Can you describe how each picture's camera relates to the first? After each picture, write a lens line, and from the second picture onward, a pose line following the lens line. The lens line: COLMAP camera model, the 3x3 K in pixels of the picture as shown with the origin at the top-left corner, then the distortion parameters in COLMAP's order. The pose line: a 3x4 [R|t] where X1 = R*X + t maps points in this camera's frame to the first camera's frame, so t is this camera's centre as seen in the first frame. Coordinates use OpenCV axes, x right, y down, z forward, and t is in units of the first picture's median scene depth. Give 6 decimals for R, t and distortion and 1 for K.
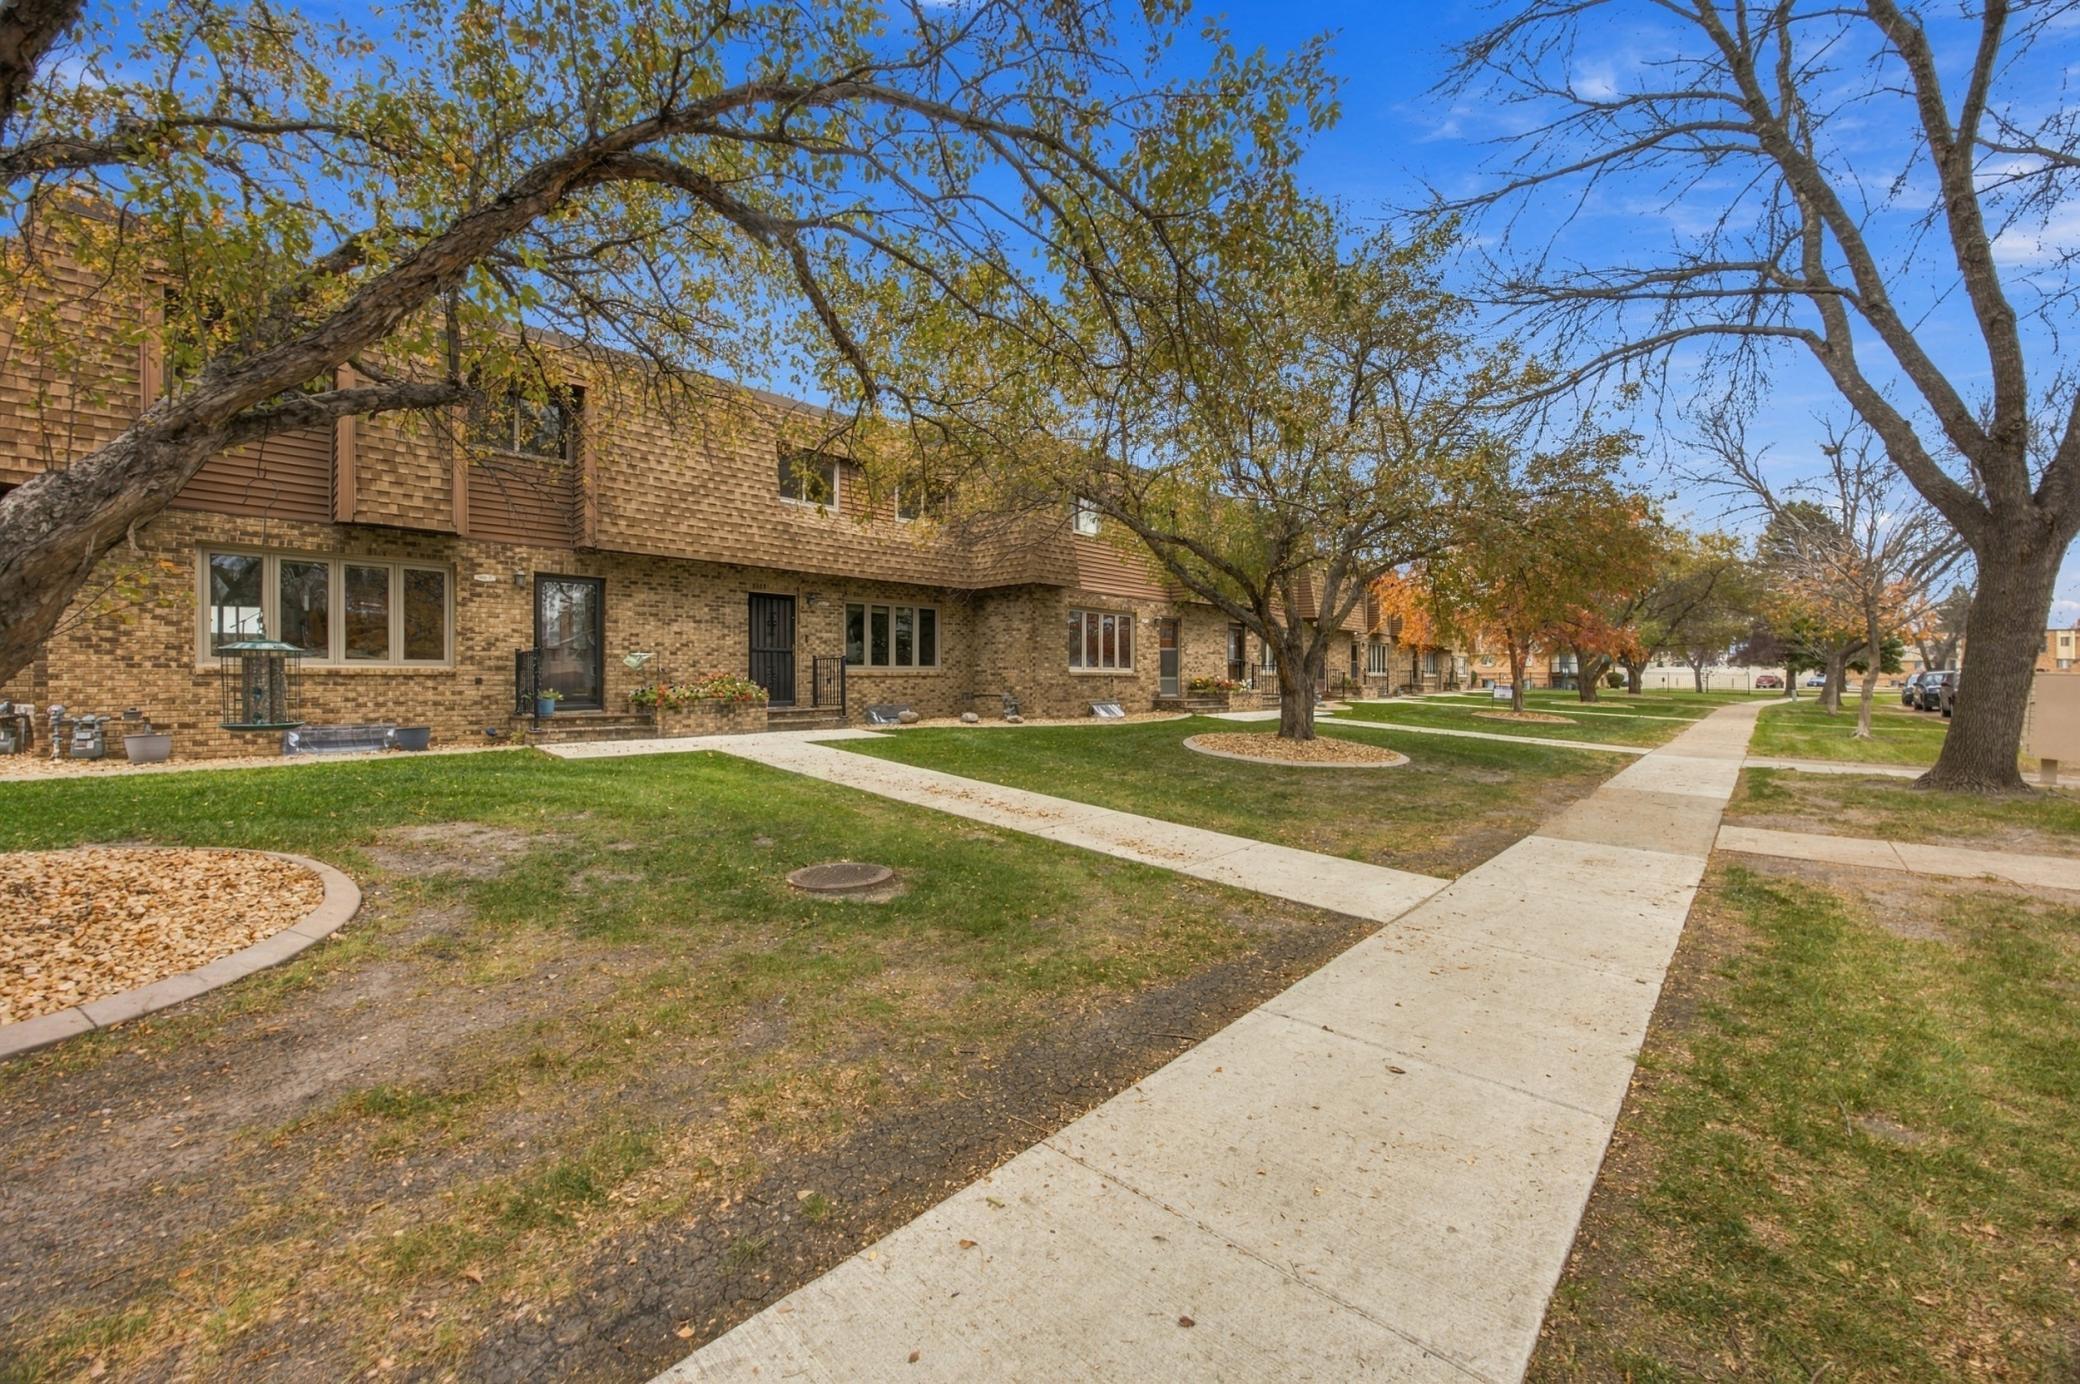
lens RADIAL K [[806.9, 0, 999.0], [0, 806.9, 689.5], [0, 0, 1]] dist [0.000968, 0.000223]
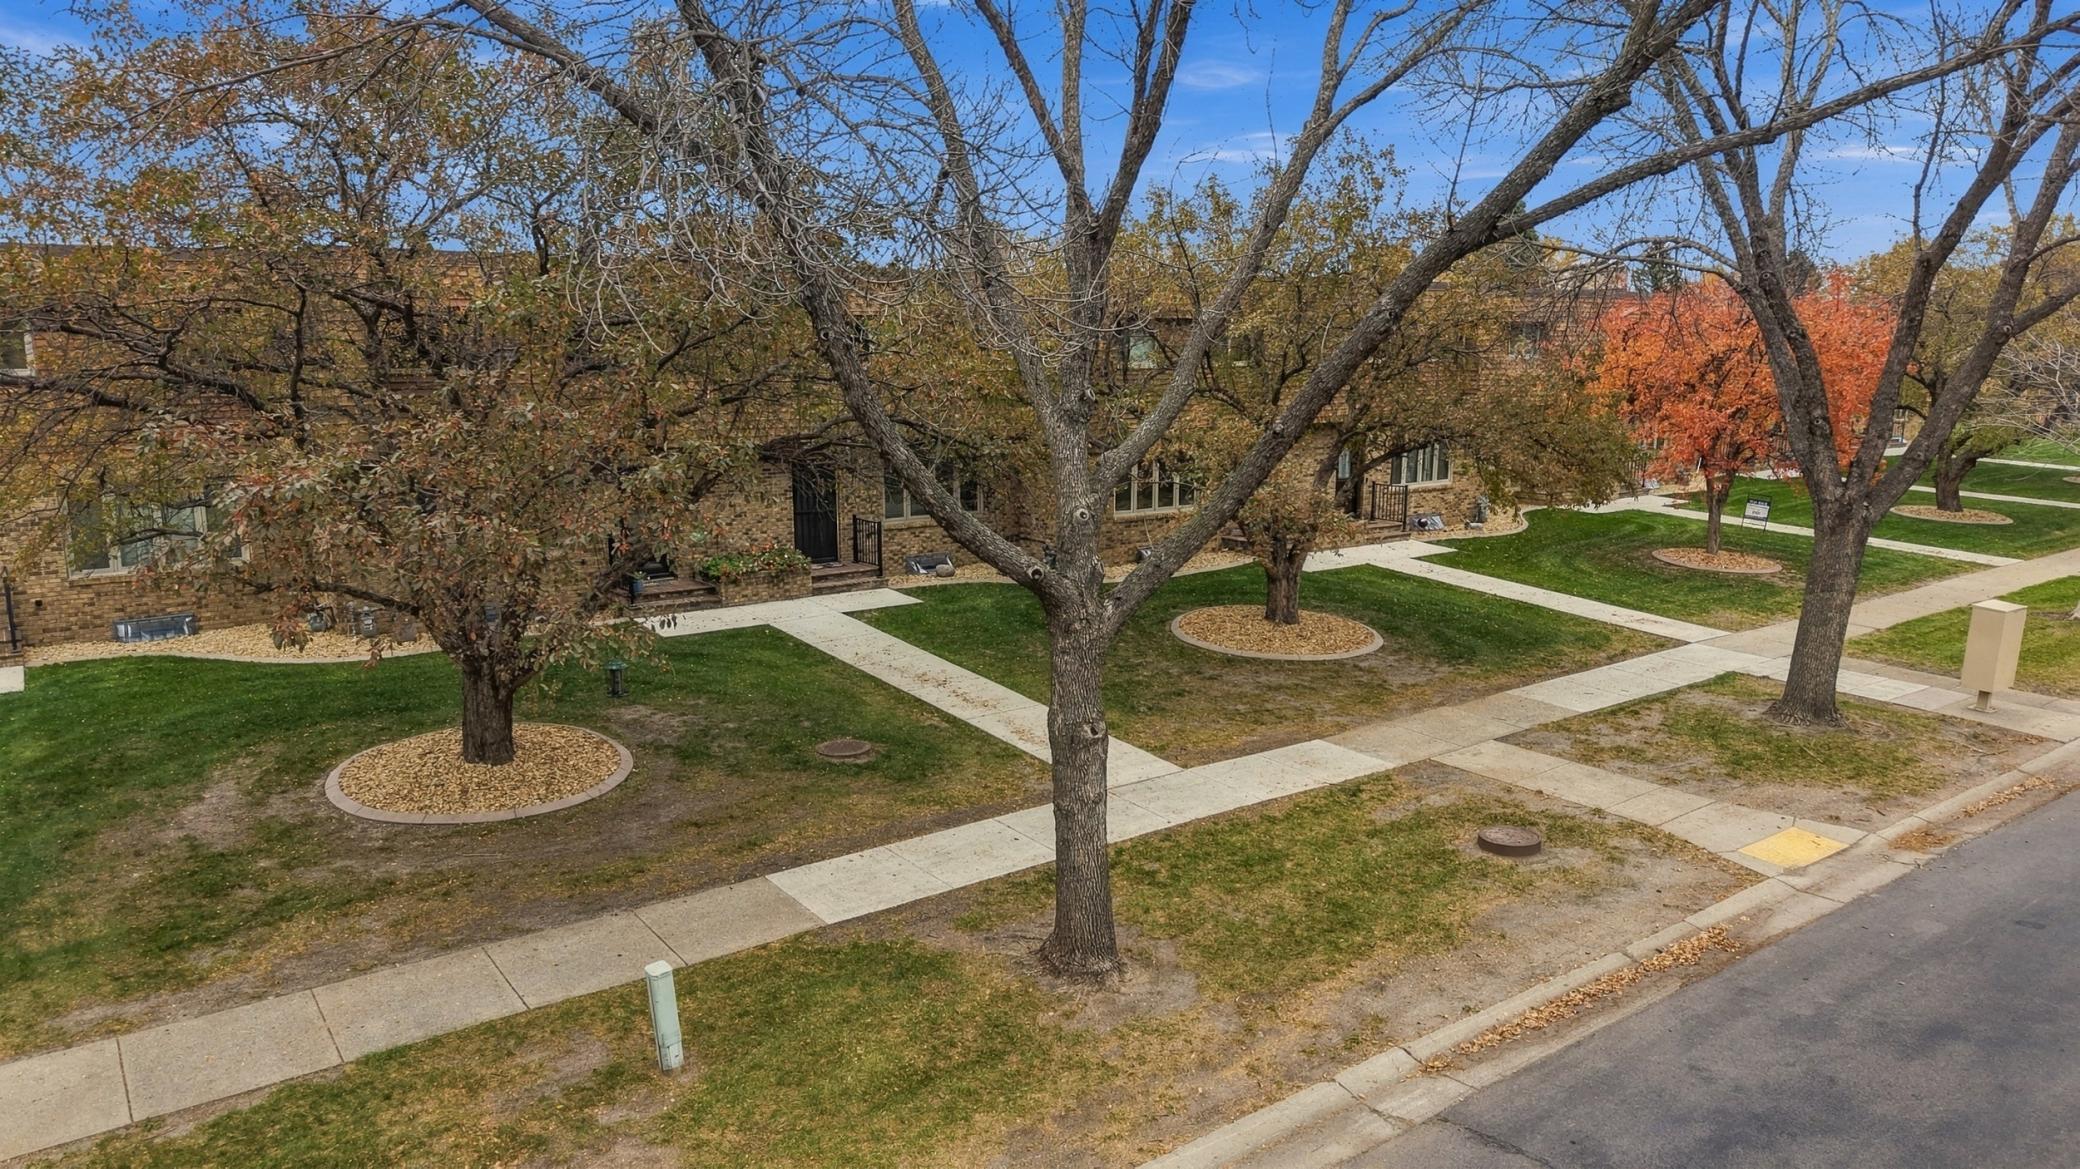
lens RADIAL K [[1416.1, 0, 1040.0], [0, 1416.1, 584.5], [0, 0, 1]] dist [-0.020909, 0.001754]
pose [[0.991199, 0.028123, -0.129359, 0.361885], [-0.005656, 0.985279, 0.170862, -0.381809], [0.132260, -0.168627, 0.976766, -1.130719]]
